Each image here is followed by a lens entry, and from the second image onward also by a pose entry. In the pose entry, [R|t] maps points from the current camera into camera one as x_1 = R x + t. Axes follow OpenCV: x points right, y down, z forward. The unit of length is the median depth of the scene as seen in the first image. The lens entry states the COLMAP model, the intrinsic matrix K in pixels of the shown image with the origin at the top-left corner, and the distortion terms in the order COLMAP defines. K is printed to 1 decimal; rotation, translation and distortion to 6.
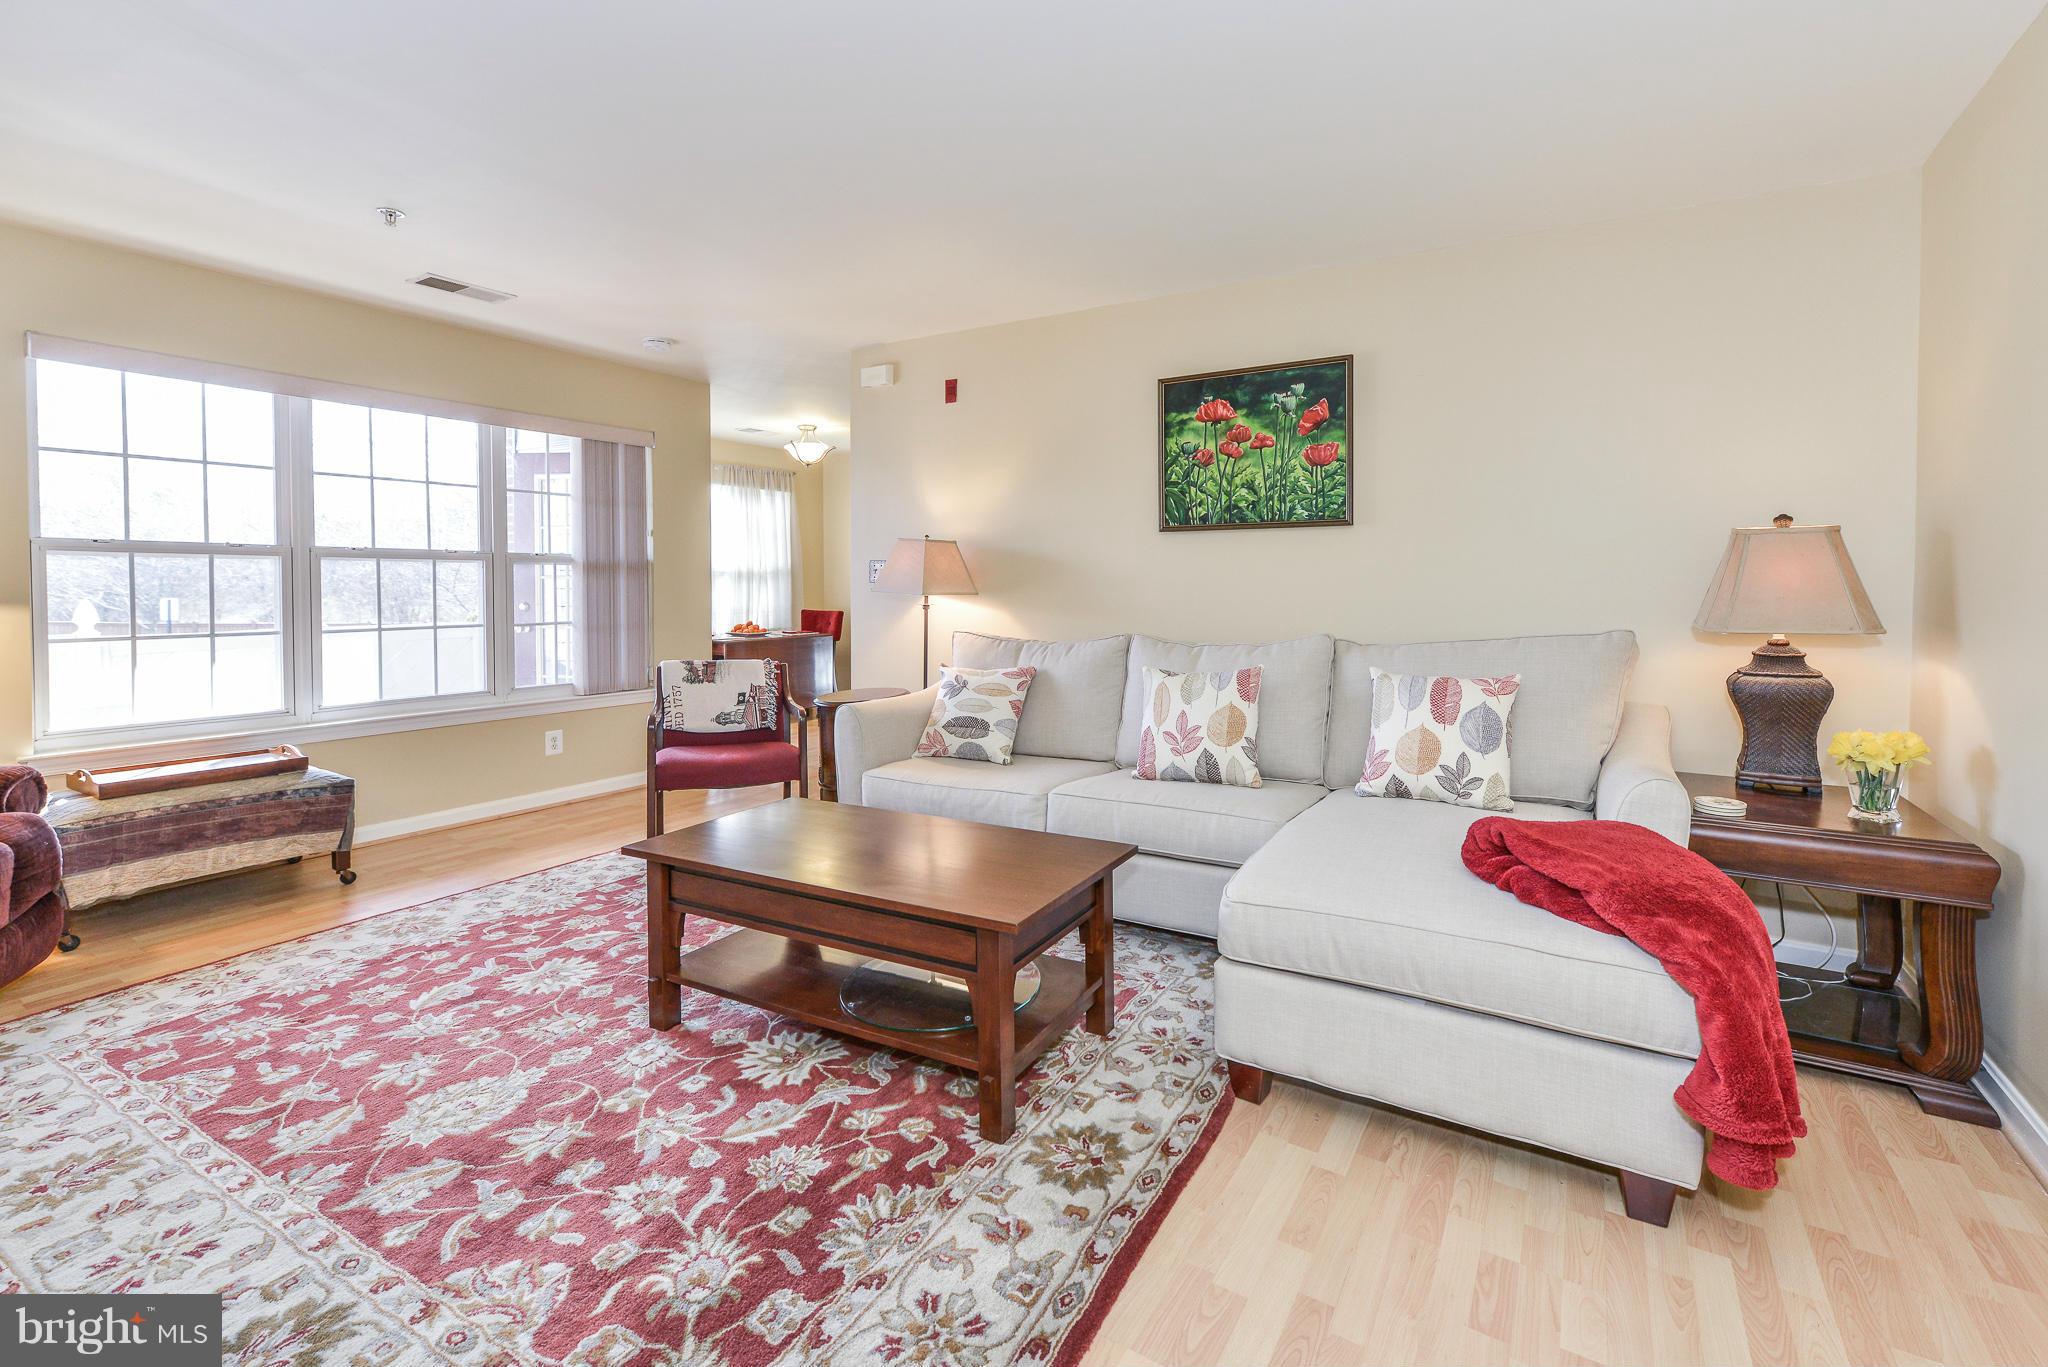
lens RADIAL K [[847.1, 0, 1016.3], [0, 847.1, 606.2], [0, 0, 1]] dist [0.000432, -0.000372]
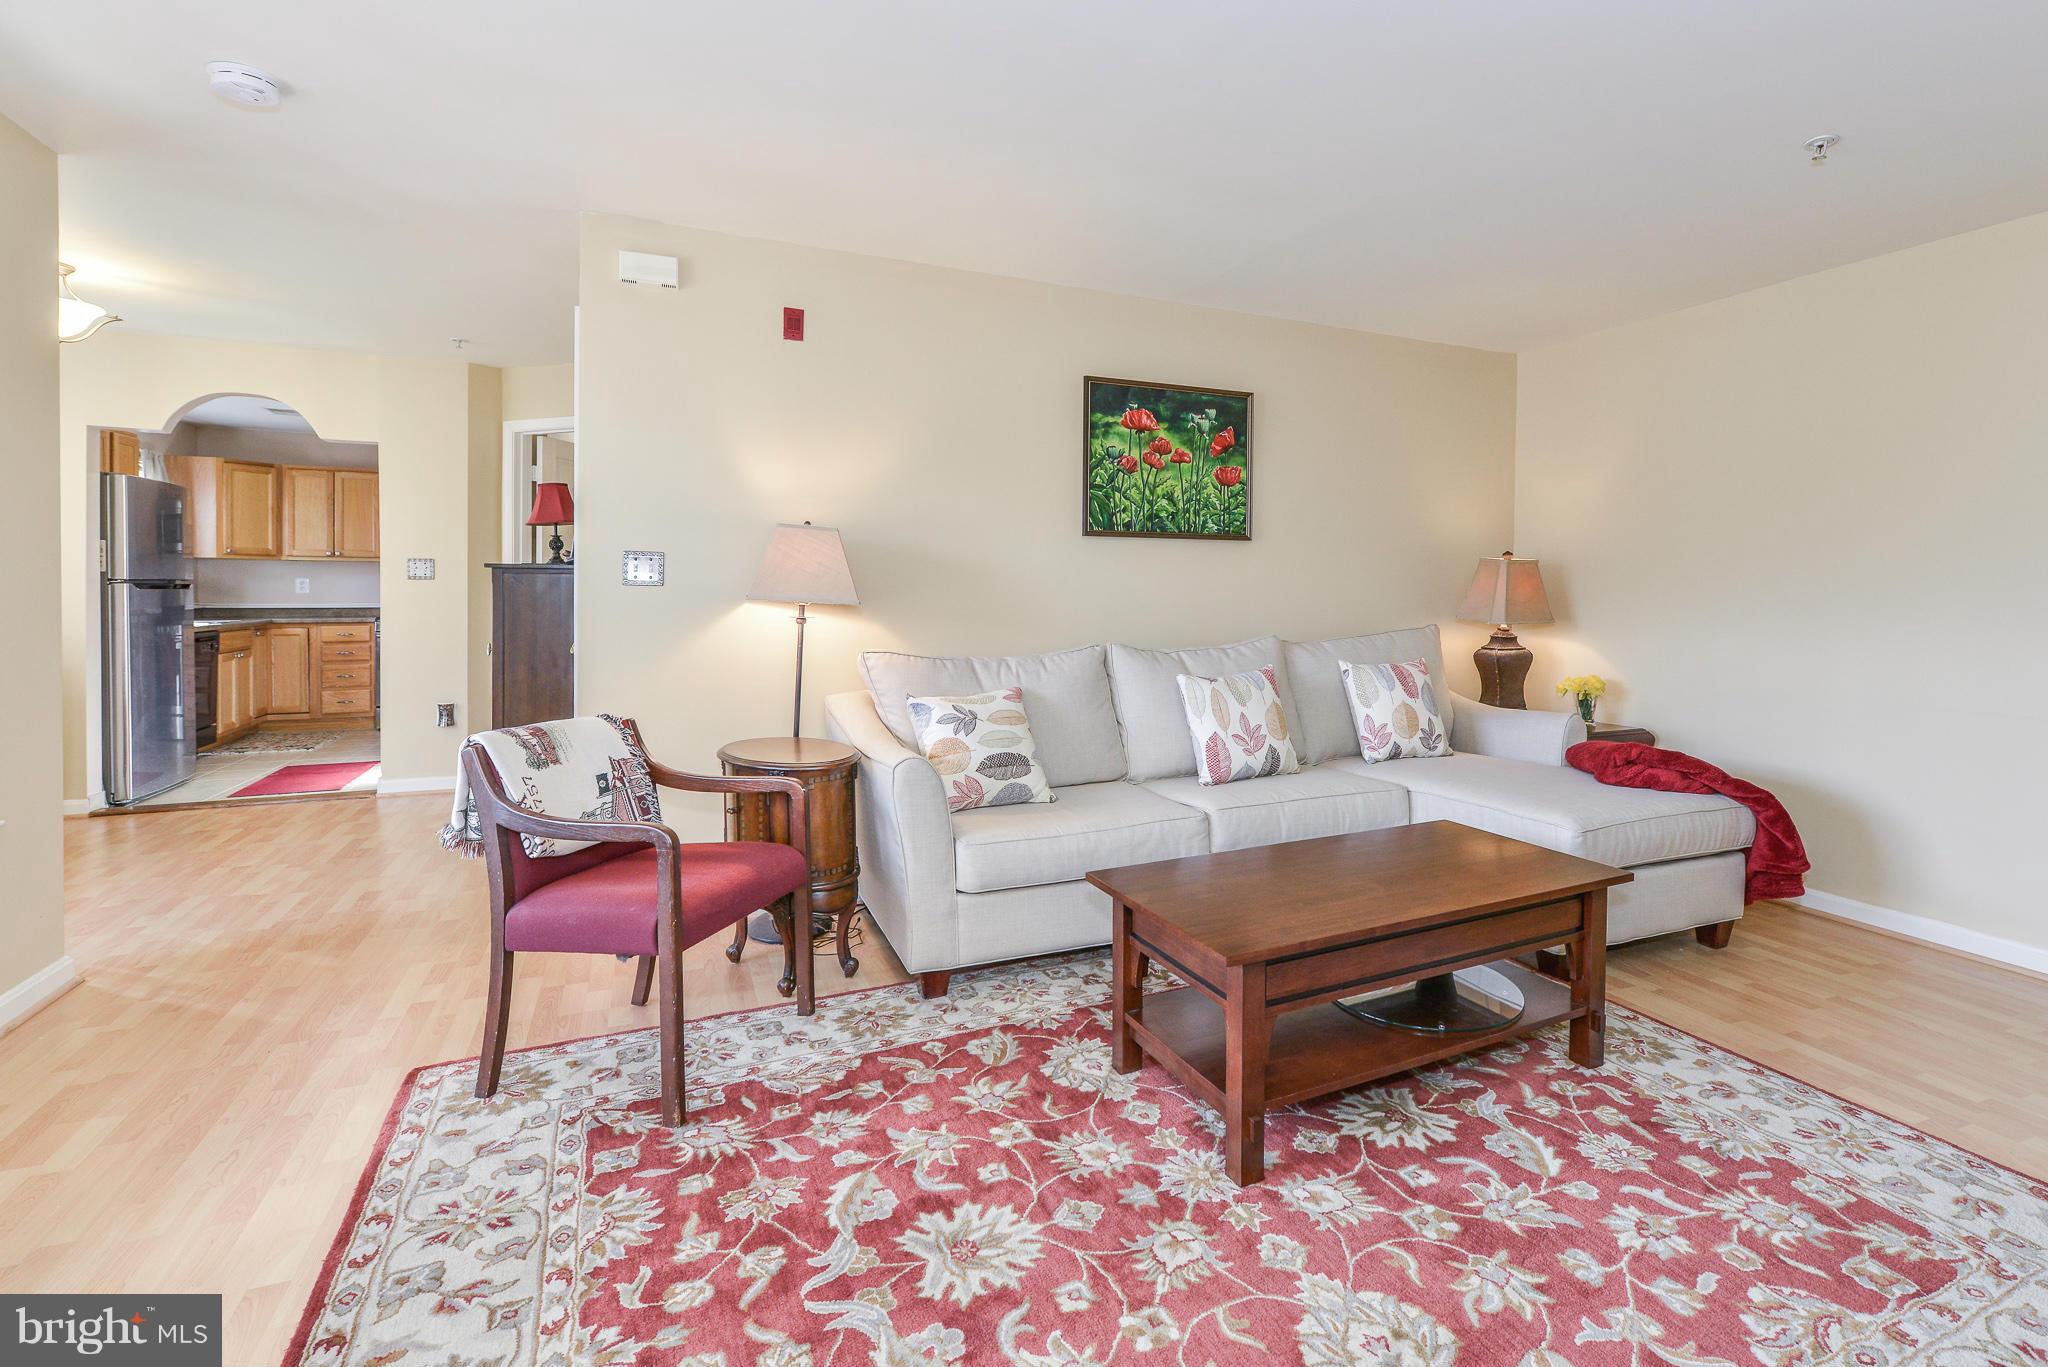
lens RADIAL K [[994.6, 0, 1029.6], [0, 994.6, 611.2], [0, 0, 1]] dist [-0.001497, -0.000179]
pose [[0.591182, -0.015269, 0.806394, -0.846418], [0.012731, 0.999873, 0.009599, -0.015936], [-0.806438, 0.004591, 0.591301, 0.428028]]
